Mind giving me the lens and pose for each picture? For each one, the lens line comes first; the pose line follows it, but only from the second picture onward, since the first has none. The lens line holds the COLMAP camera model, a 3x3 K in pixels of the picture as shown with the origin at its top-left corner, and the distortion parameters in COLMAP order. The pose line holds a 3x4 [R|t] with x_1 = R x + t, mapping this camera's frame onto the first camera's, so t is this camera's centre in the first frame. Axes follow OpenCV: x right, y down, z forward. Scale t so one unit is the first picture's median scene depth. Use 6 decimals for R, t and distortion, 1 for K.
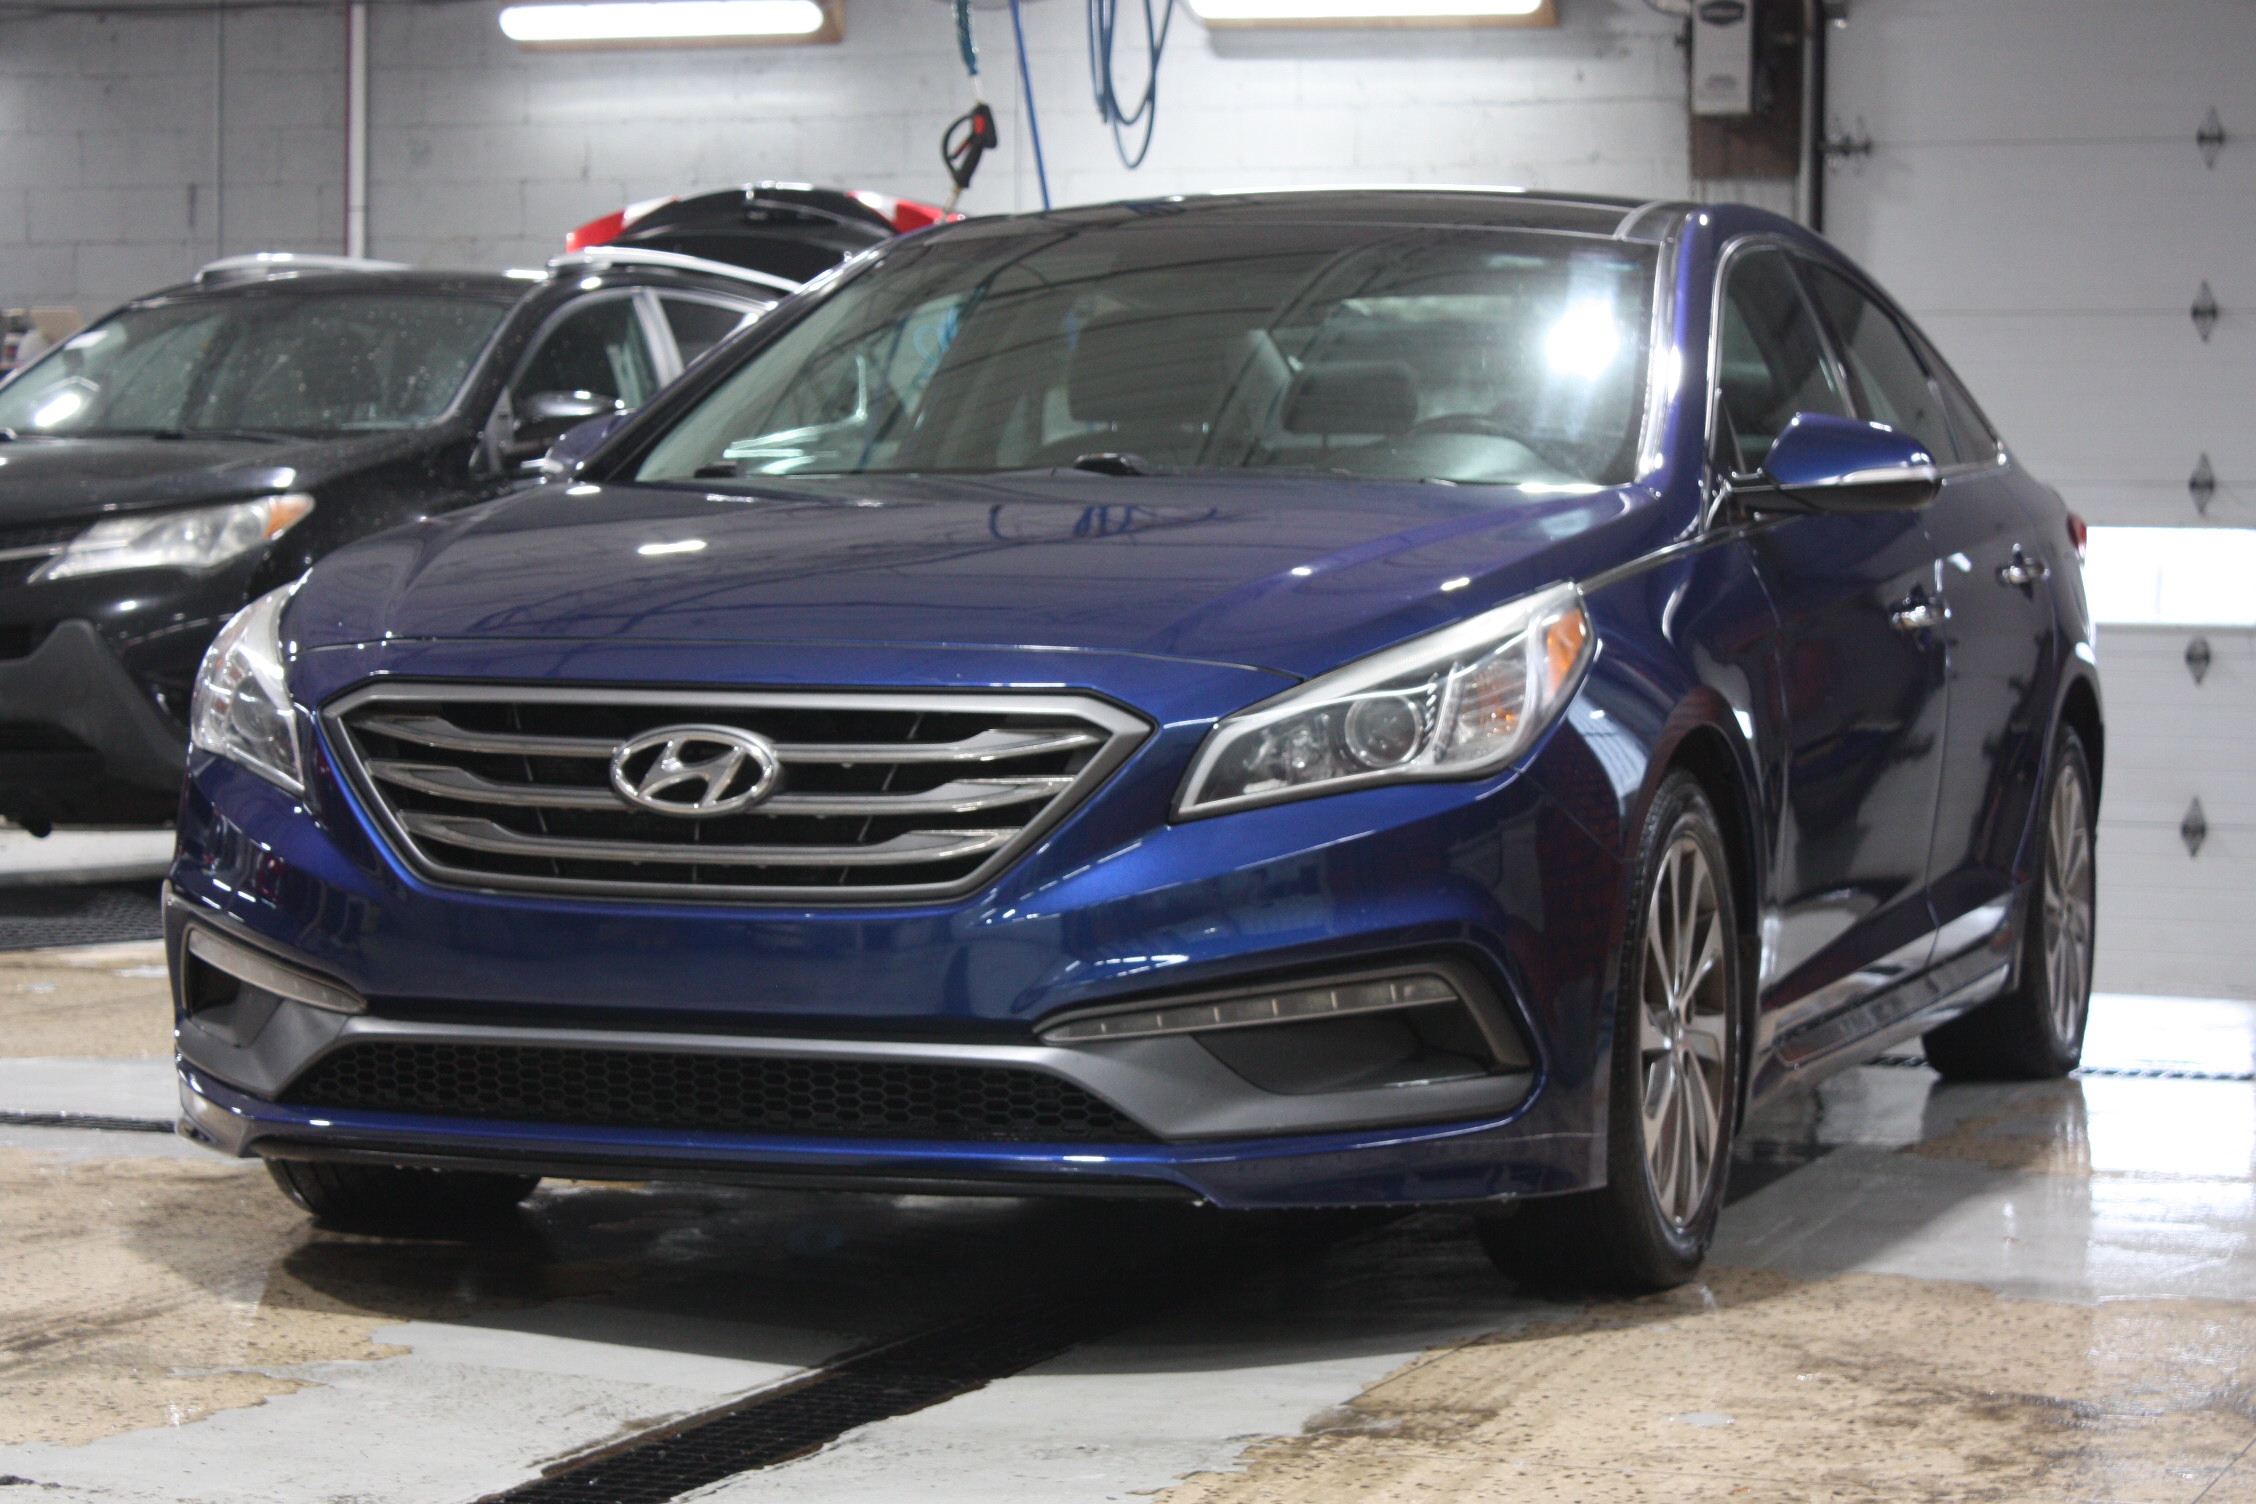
lens RADIAL K [[5349.8, 0, 1127.8], [0, 5349.8, 754.6], [0, 0, 1]] dist [0.094474, 0.000000]
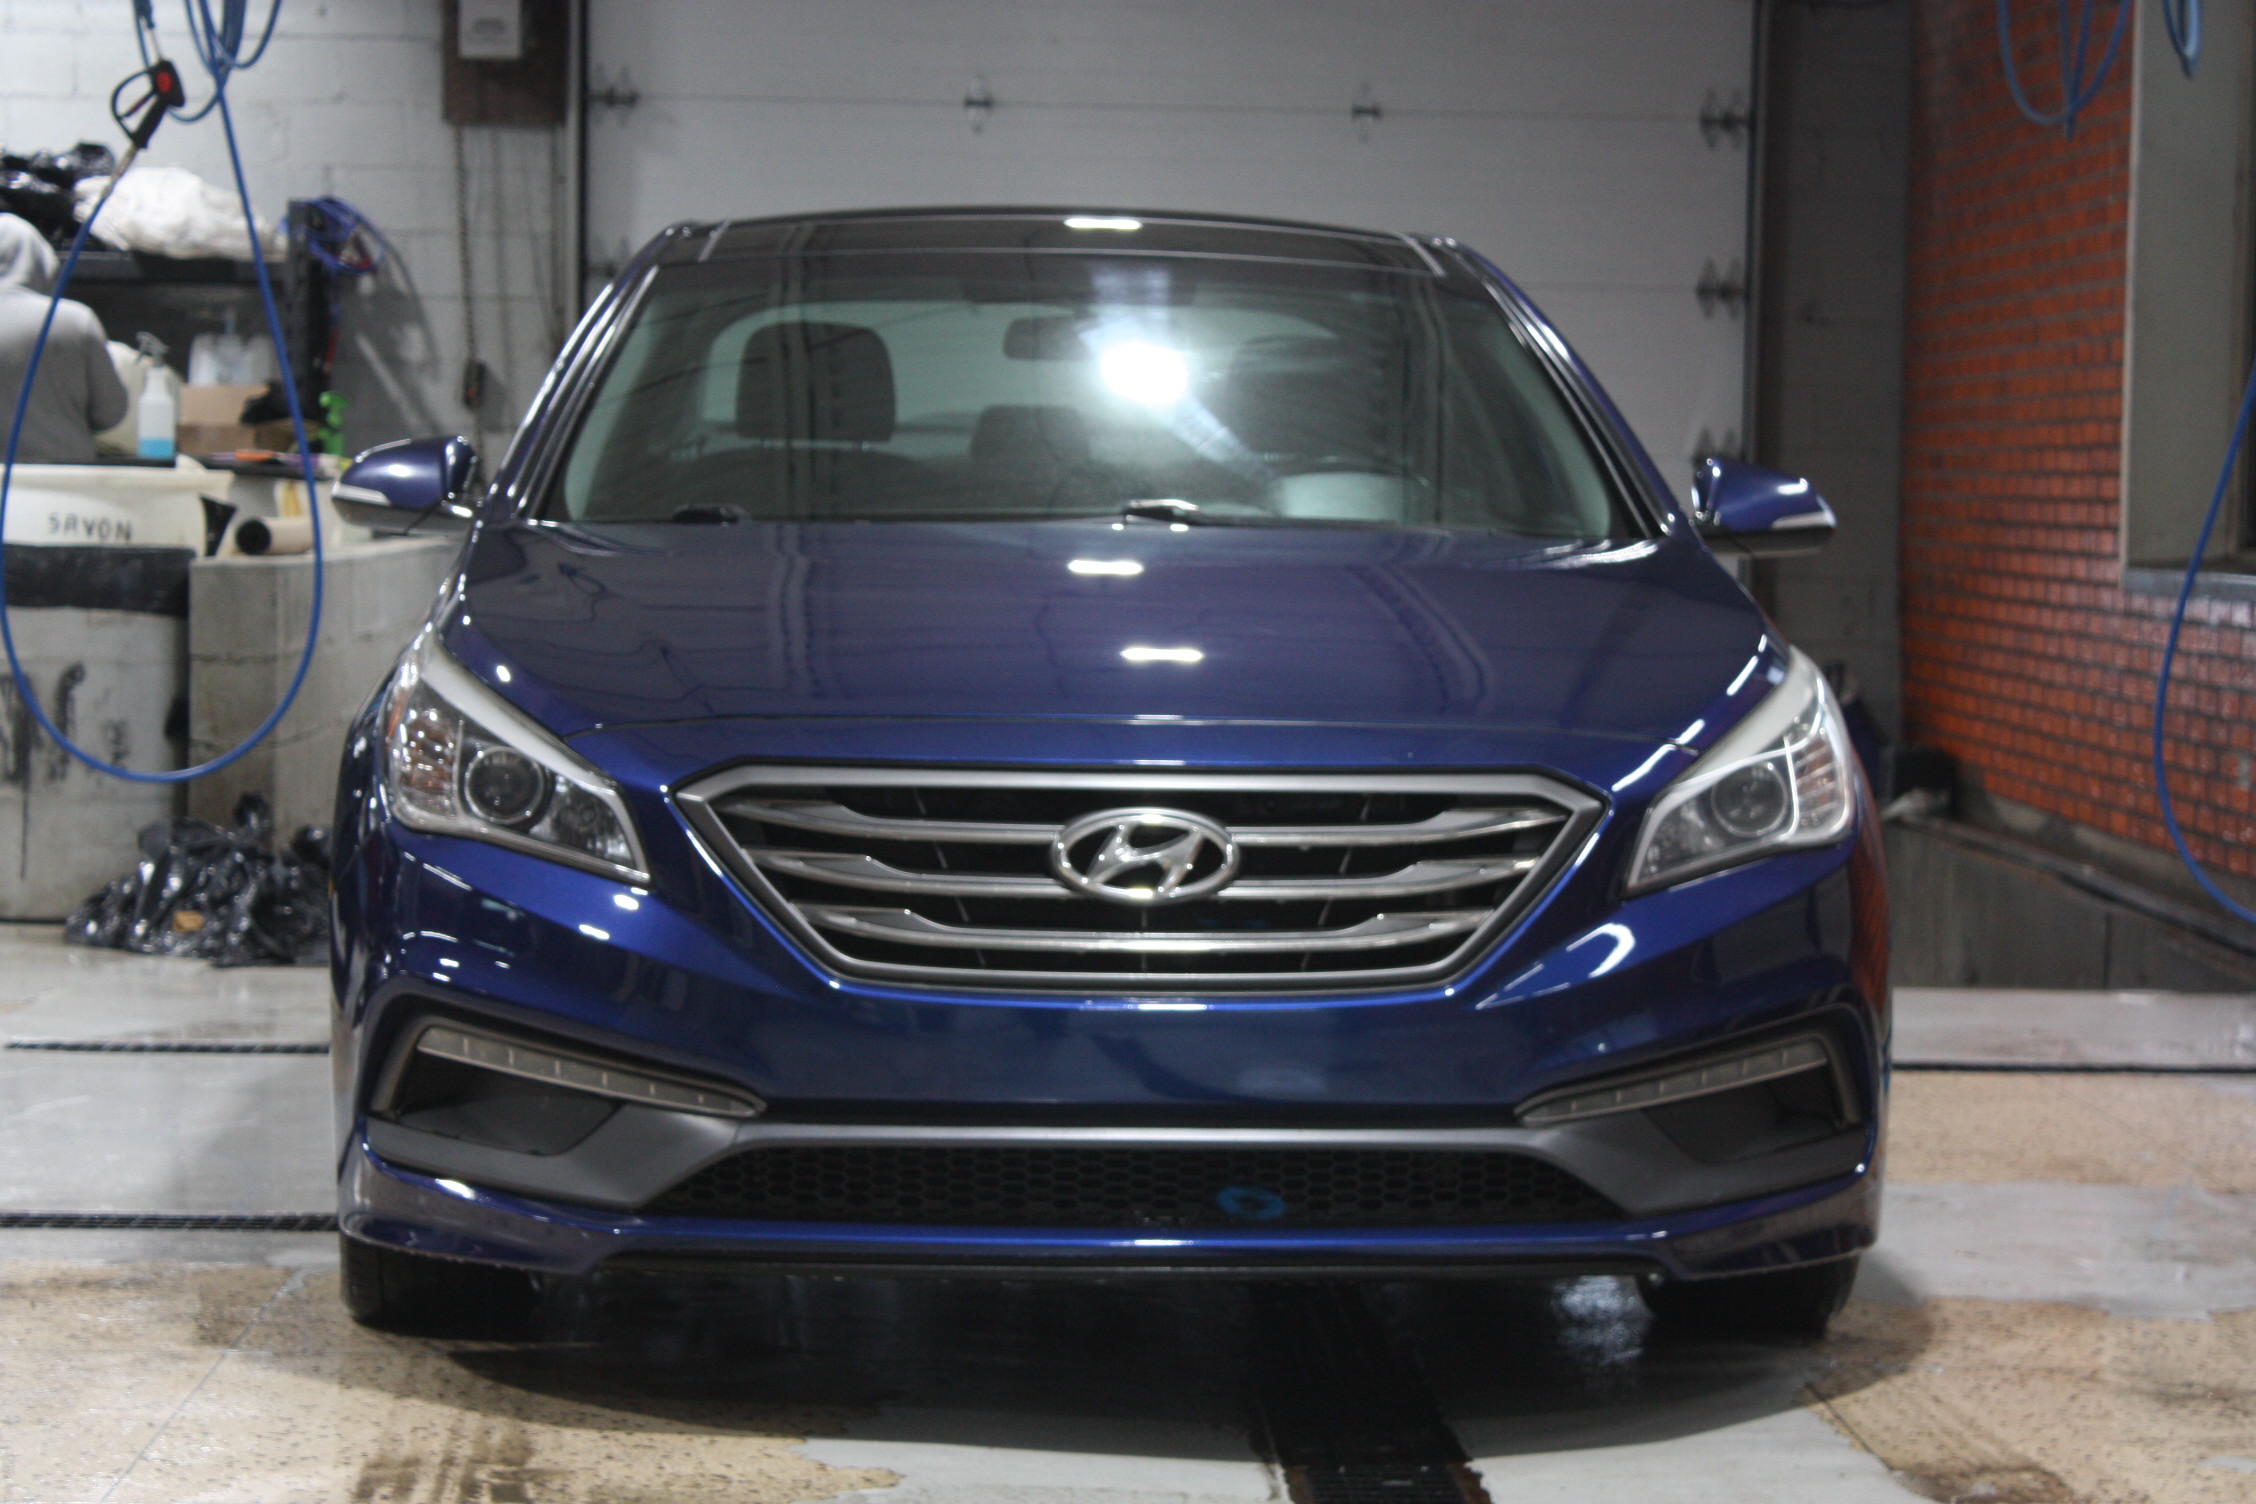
lens RADIAL K [[5609.4, 0, 1128.1], [0, 5609.4, 750.2], [0, 0, 1]] dist [0.054003, 0.000000]
pose [[0.917927, -0.014711, 0.396477, -0.482974], [0.007761, 0.999787, 0.019126, -0.035386], [-0.396673, -0.014479, 0.917846, 0.067986]]
